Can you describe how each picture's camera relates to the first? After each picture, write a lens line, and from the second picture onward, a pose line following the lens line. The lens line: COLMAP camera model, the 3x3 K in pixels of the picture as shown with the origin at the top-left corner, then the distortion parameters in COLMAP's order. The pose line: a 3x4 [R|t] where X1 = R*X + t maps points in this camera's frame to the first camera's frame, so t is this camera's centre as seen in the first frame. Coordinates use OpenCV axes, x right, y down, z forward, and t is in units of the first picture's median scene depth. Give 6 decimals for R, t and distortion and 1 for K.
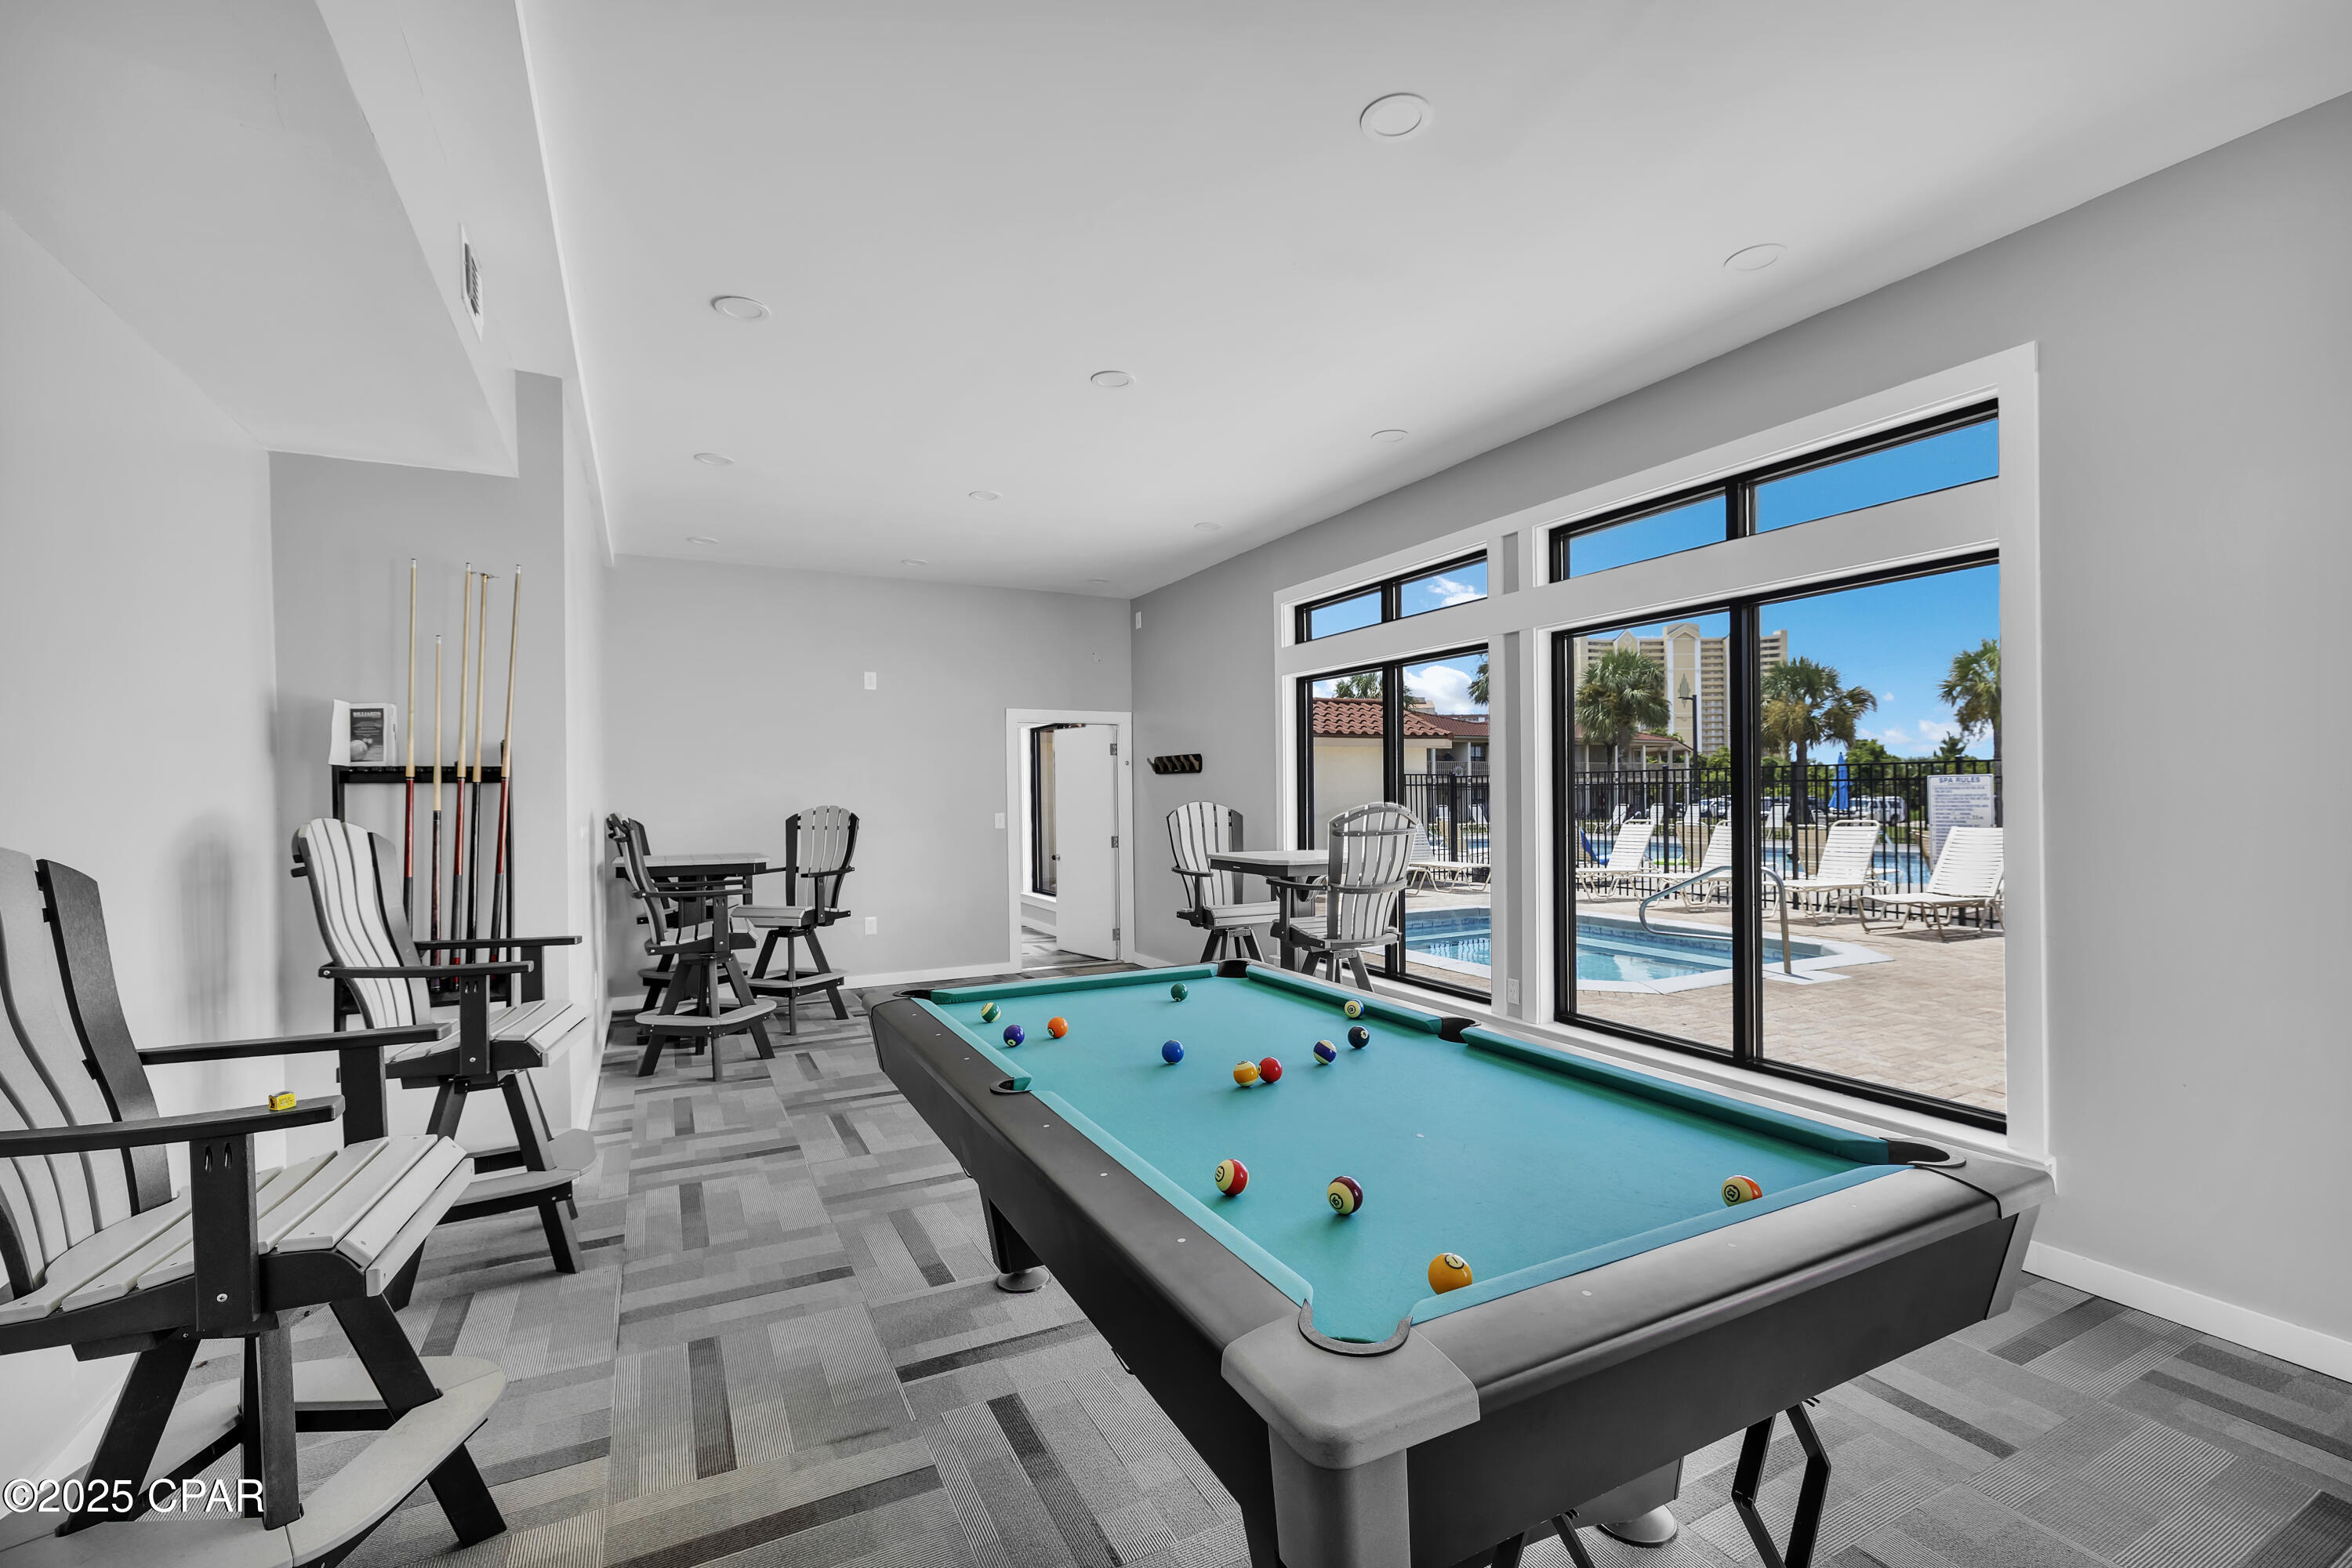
lens RADIAL K [[989.7, 0, 1168.2], [0, 989.7, 793.7], [0, 0, 1]] dist [-0.007371, -0.001284]
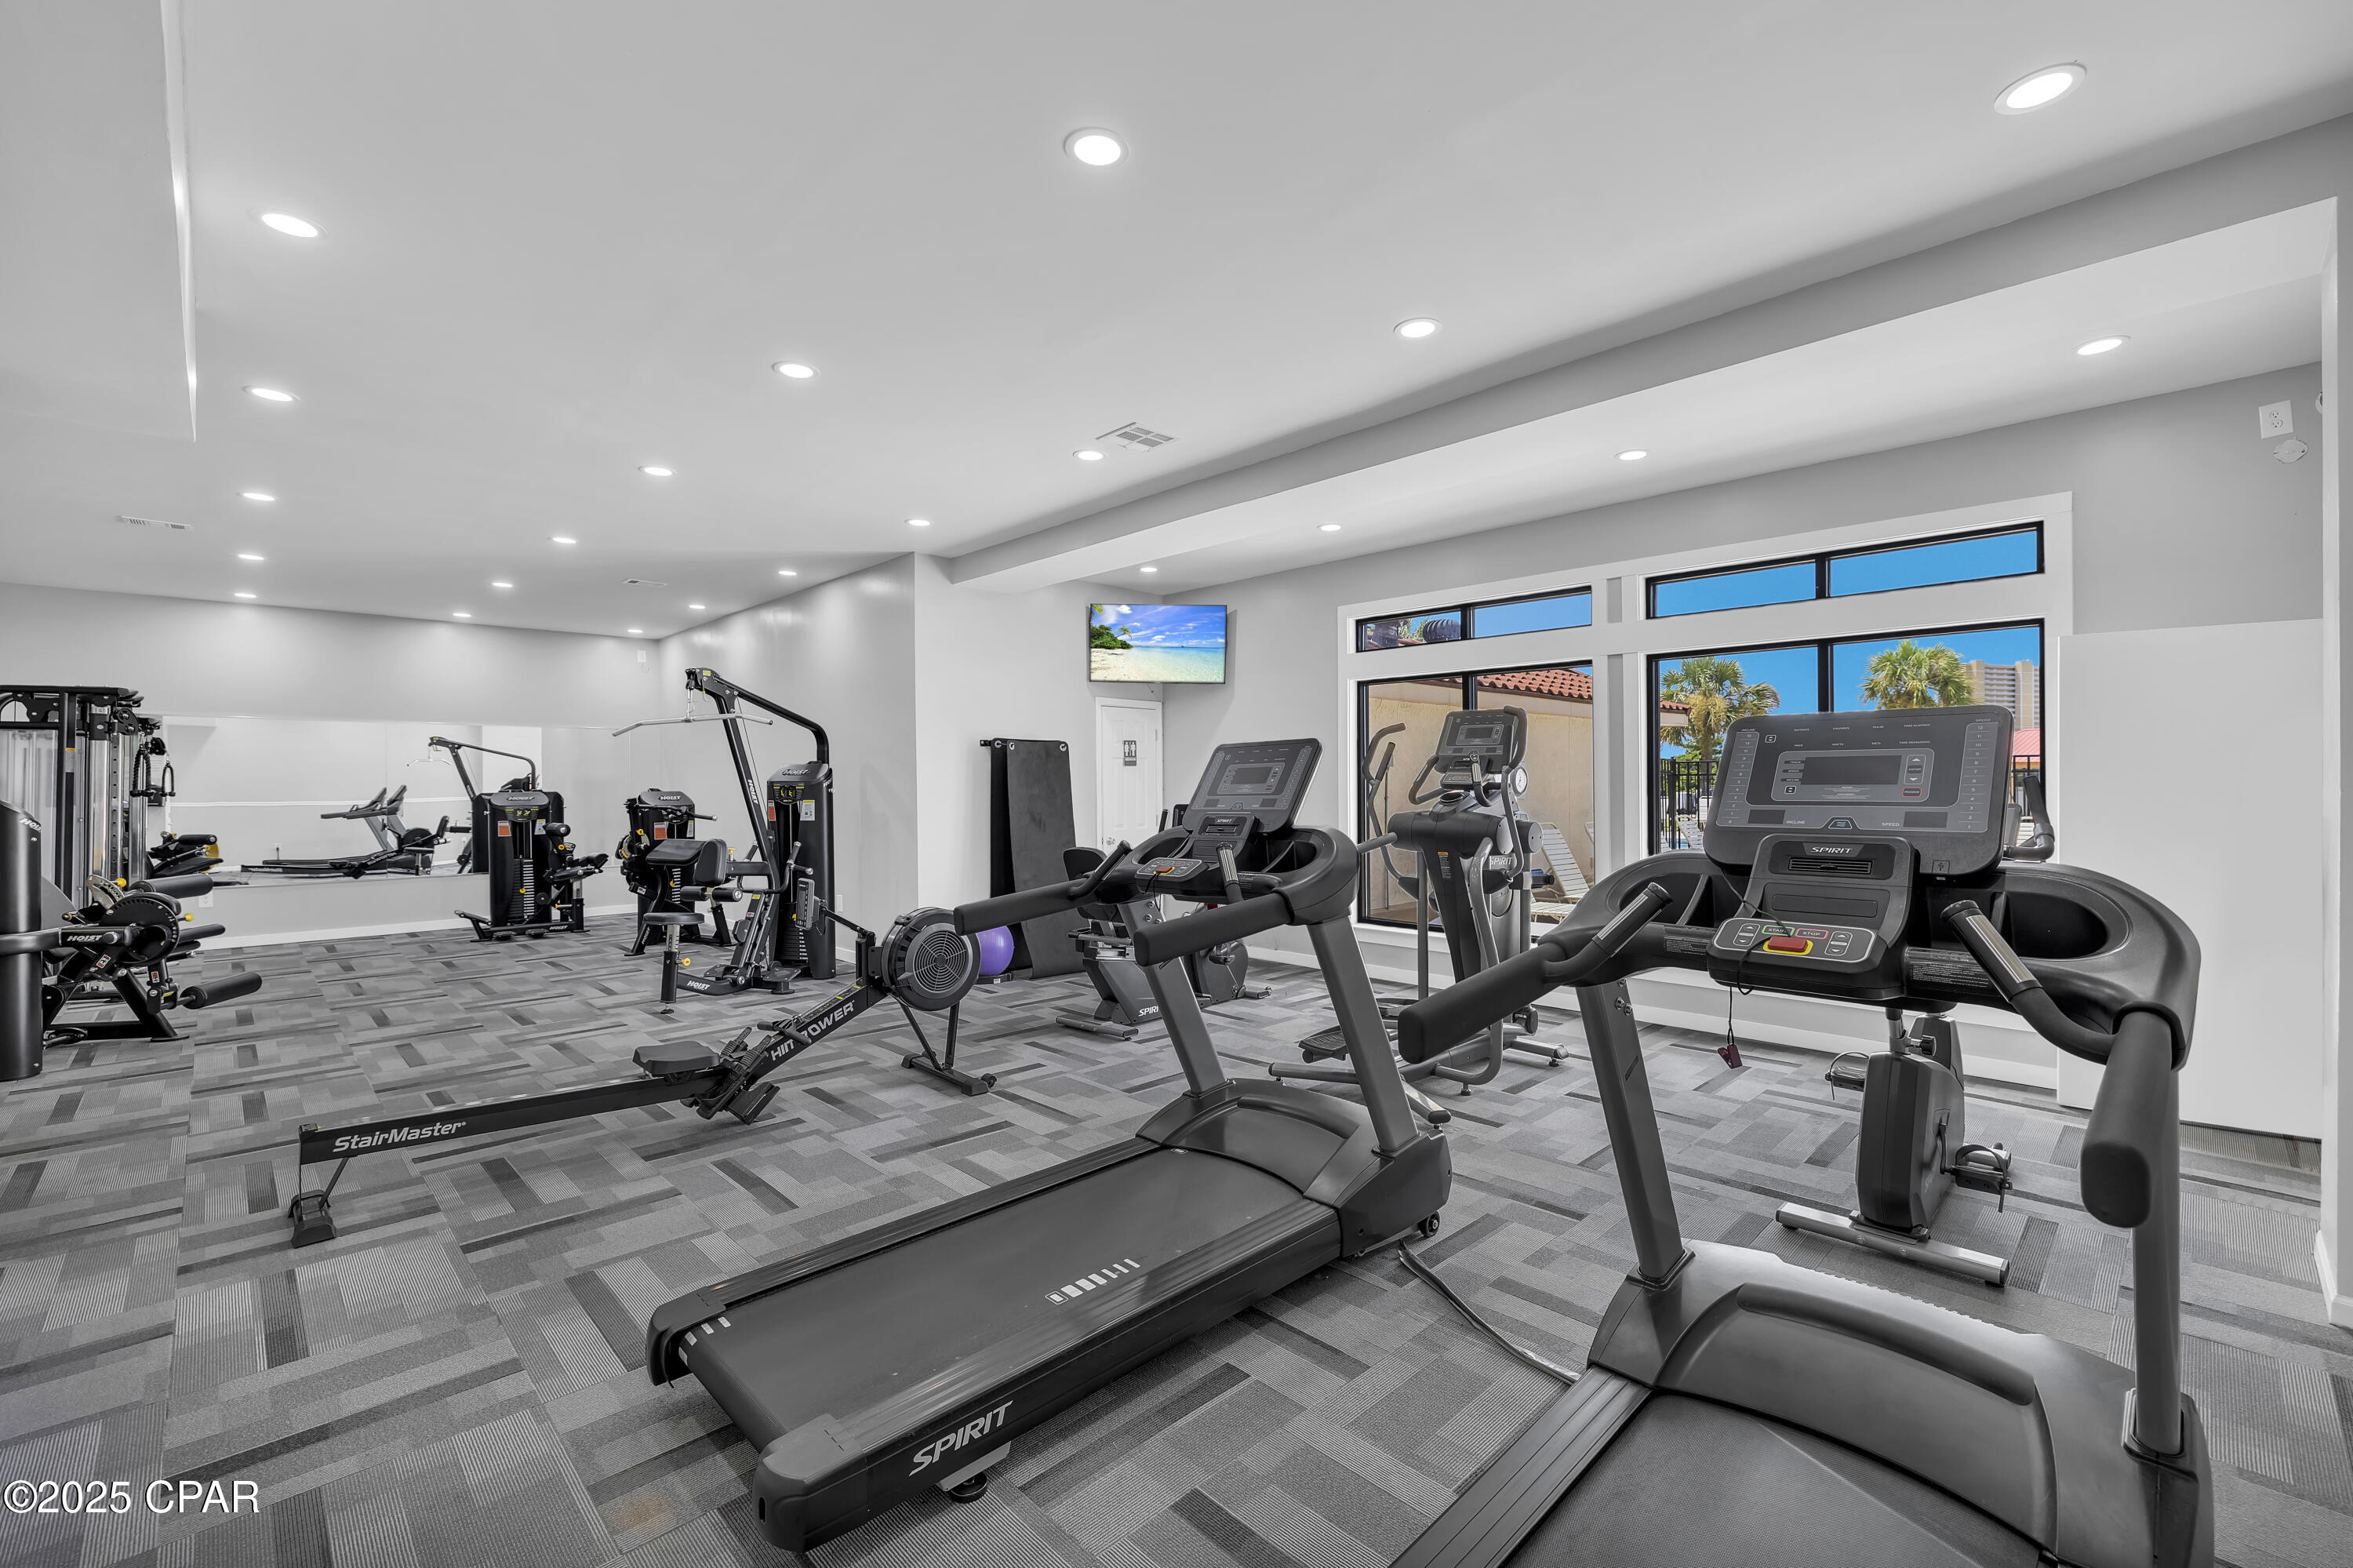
lens RADIAL K [[990.1, 0, 1166.9], [0, 990.1, 783.4], [0, 0, 1]] dist [-0.007371, -0.001284]
pose [[0.947244, 0.006942, 0.320437, -0.464097], [-0.002776, 0.999906, -0.013456, 0.017032], [-0.320500, 0.011856, 0.947174, -0.014034]]
